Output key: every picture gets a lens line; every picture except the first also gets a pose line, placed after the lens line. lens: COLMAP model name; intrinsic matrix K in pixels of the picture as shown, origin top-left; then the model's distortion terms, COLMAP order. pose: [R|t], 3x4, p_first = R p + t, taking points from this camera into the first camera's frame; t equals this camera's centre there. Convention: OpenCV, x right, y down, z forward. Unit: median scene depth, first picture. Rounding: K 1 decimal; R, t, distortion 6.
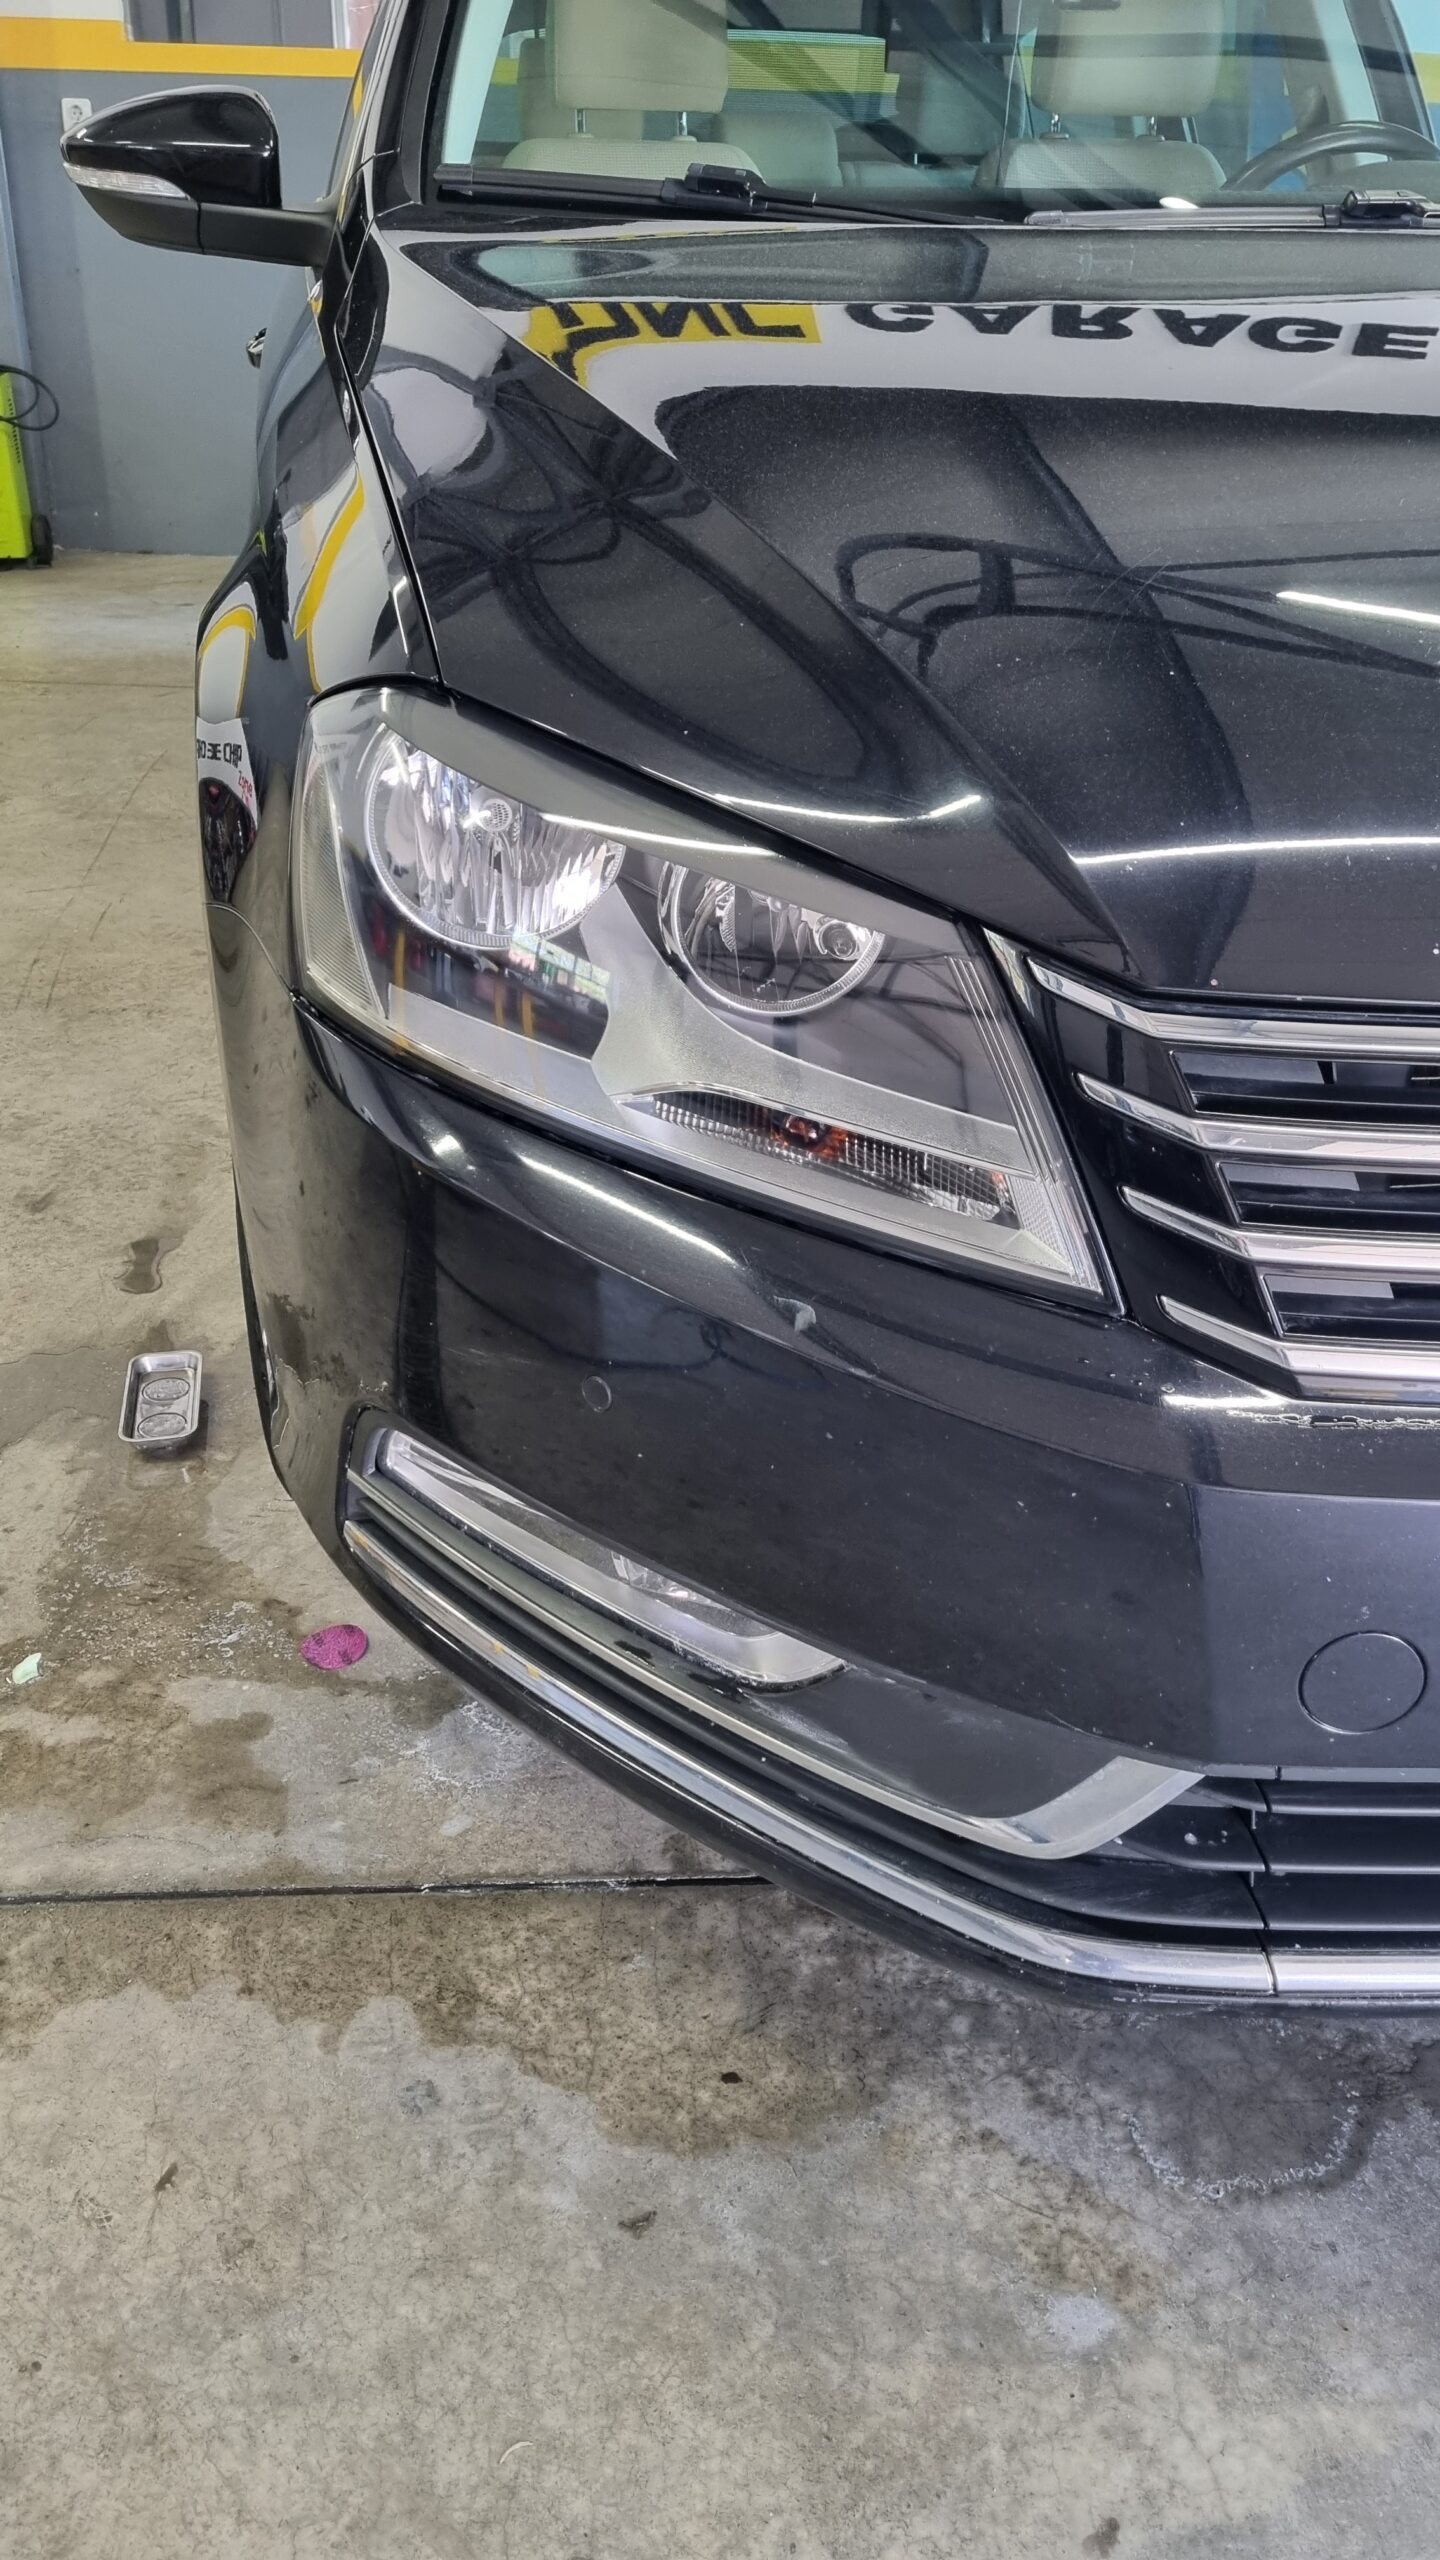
lens RADIAL K [[1985.3, 0, 720.0], [0, 1985.3, 1280.0], [0, 0, 1]] dist [0.035194, -0.001920]
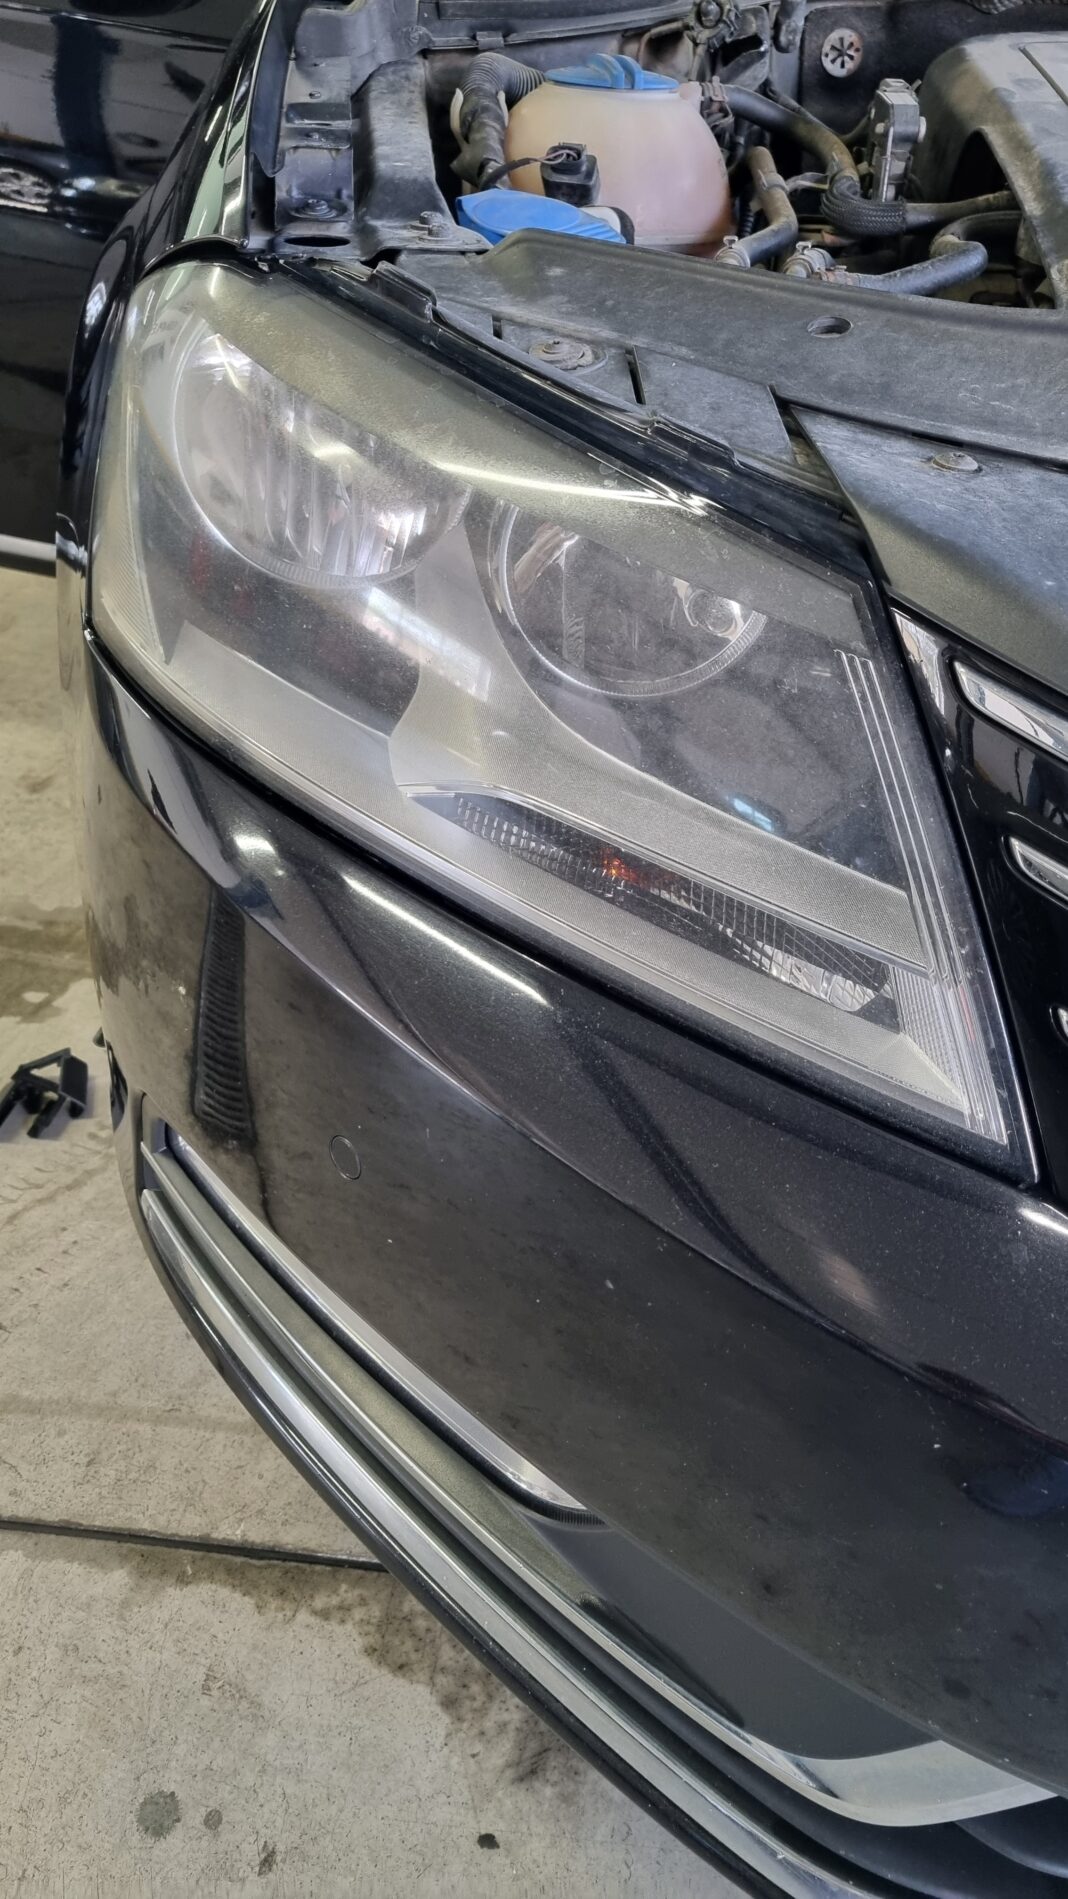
lens RADIAL K [[1472.7, 0, 534.0], [0, 1472.7, 949.5], [0, 0, 1]] dist [0.035194, -0.001920]
pose [[0.991191, 0.097500, -0.089632, 0.052053], [-0.091015, 0.993111, 0.073801, -0.068593], [0.096210, -0.064993, 0.993237, 0.371182]]
